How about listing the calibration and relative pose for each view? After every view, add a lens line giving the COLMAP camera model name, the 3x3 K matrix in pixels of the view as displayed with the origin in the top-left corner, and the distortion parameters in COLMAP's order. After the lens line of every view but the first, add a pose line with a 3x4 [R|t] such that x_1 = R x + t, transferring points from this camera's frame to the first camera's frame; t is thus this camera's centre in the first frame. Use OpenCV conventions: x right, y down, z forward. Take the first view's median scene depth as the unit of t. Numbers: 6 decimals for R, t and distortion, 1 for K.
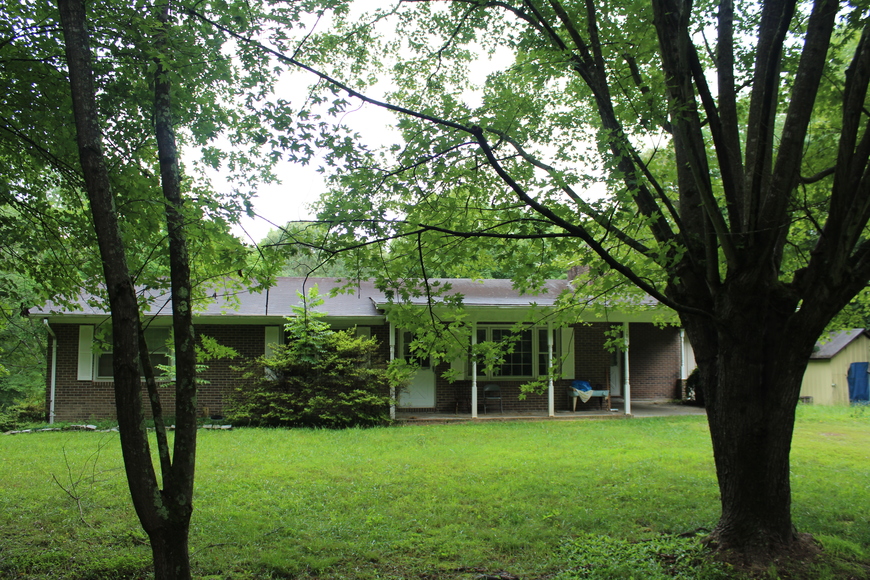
lens RADIAL K [[699.8, 0, 435.2], [0, 699.8, 308.8], [0, 0, 1]] dist [-0.156220, 0.122959]
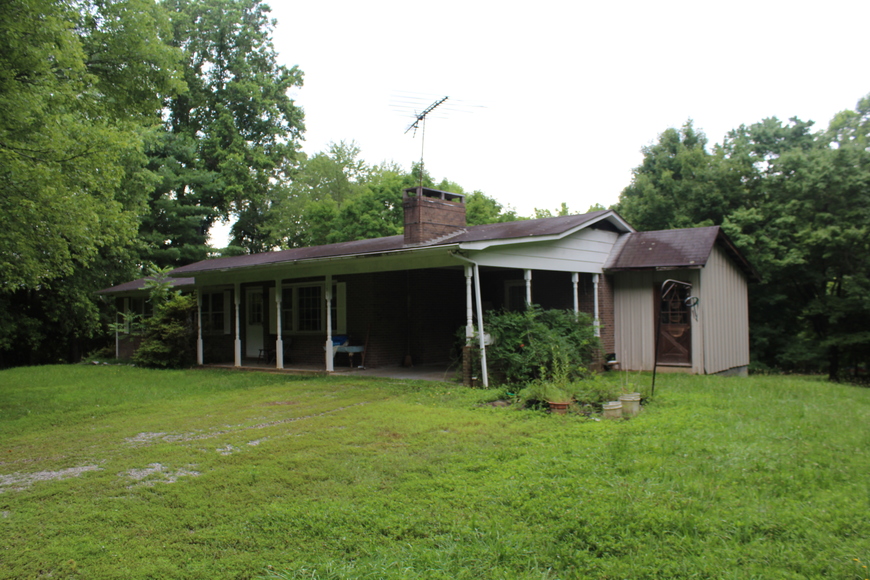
lens RADIAL K [[699.8, 0, 435.2], [0, 699.8, 308.8], [0, 0, 1]] dist [-0.156220, 0.122959]
pose [[0.696452, -0.020618, -0.717307, 1.160132], [0.071399, 0.996618, 0.040676, 0.038081], [0.714043, -0.079544, 0.695568, 0.455775]]
